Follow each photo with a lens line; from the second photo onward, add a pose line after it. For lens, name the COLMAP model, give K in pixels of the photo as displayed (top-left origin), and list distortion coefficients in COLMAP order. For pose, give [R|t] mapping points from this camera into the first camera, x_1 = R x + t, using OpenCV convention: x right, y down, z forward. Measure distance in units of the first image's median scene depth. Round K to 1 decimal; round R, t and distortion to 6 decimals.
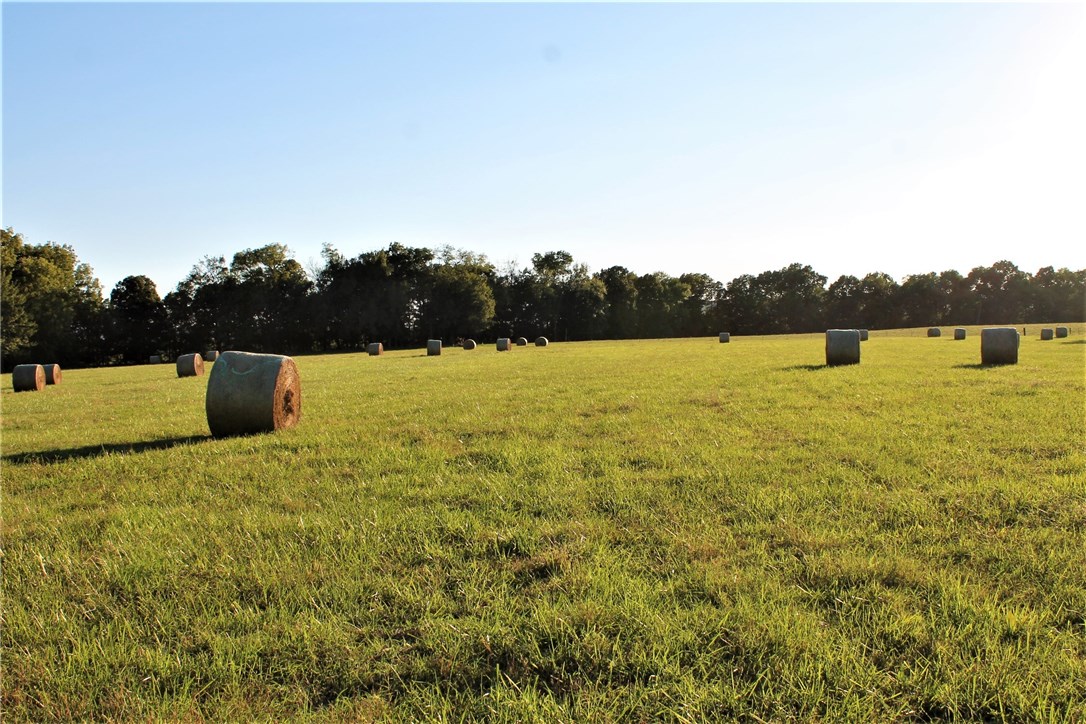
lens RADIAL K [[747.8, 0, 543.8], [0, 747.8, 362.9], [0, 0, 1]] dist [0.002991, 0.000238]
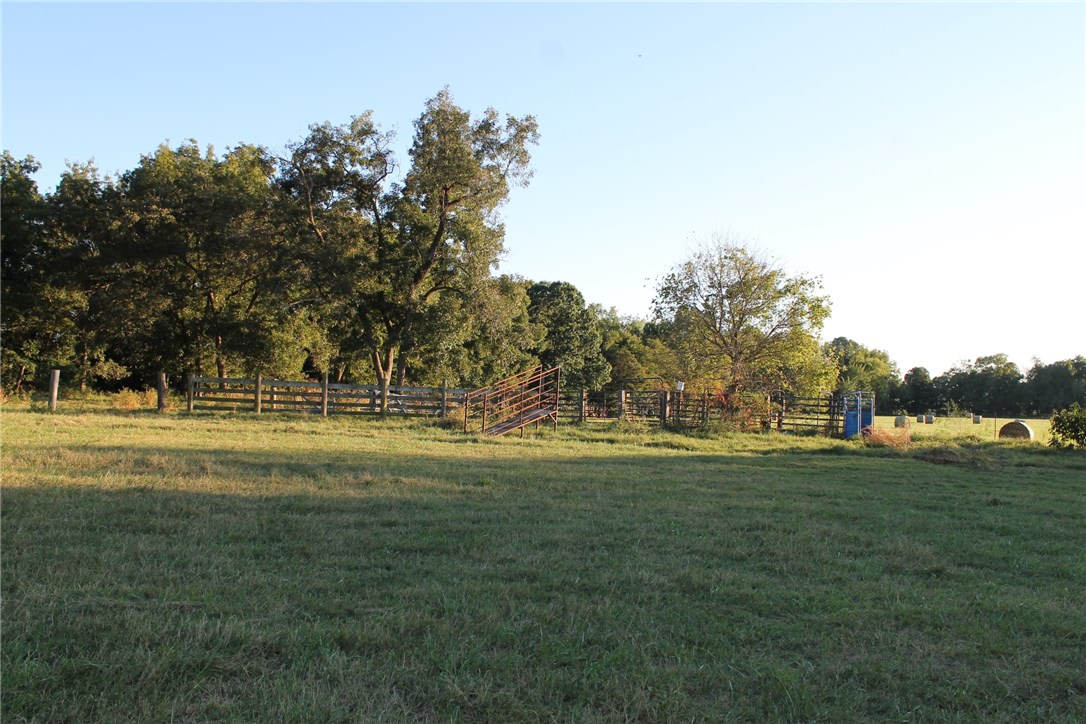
lens RADIAL K [[915.3, 0, 543.8], [0, 915.3, 362.9], [0, 0, 1]] dist [-0.009198, -0.002250]
pose [[0.728522, 0.037810, -0.683978, 0.320741], [-0.081911, 0.996120, -0.032181, 0.020464], [0.680108, 0.079470, 0.728792, -1.280162]]
